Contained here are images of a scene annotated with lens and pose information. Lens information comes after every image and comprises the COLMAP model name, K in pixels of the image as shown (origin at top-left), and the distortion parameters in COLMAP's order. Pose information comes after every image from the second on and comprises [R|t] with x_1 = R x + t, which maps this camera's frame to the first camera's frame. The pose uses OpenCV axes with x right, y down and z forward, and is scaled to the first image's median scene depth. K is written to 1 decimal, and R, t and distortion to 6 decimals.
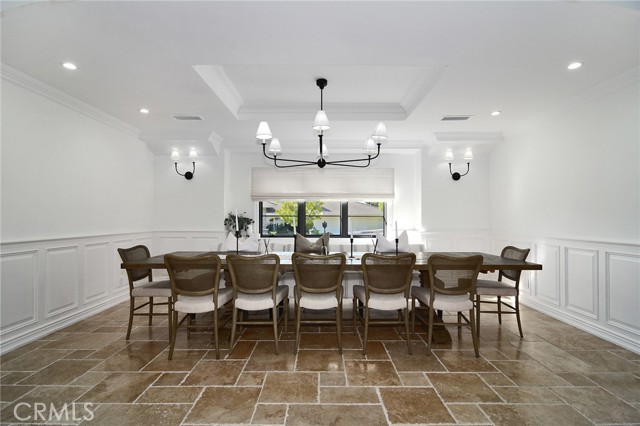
lens RADIAL K [[311.6, 0, 321.8], [0, 311.6, 213.2], [0, 0, 1]] dist [-0.002714, -0.001459]
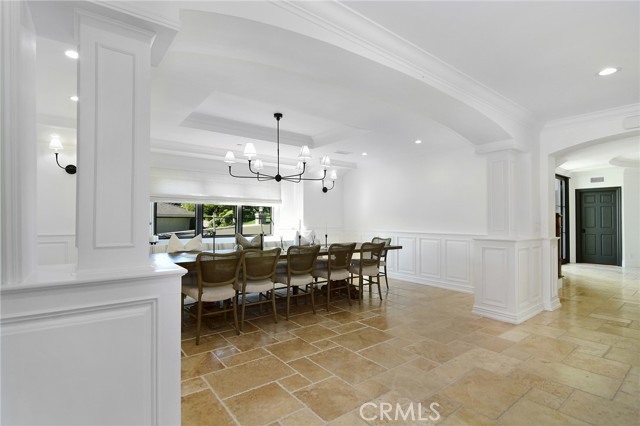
lens RADIAL K [[311.6, 0, 321.2], [0, 311.6, 212.4], [0, 0, 1]] dist [-0.002714, -0.001459]
pose [[0.792675, 0.015141, 0.609456, -0.657581], [-0.013519, 0.999882, -0.007258, -0.010346], [-0.609495, -0.002486, 0.792786, -0.140810]]
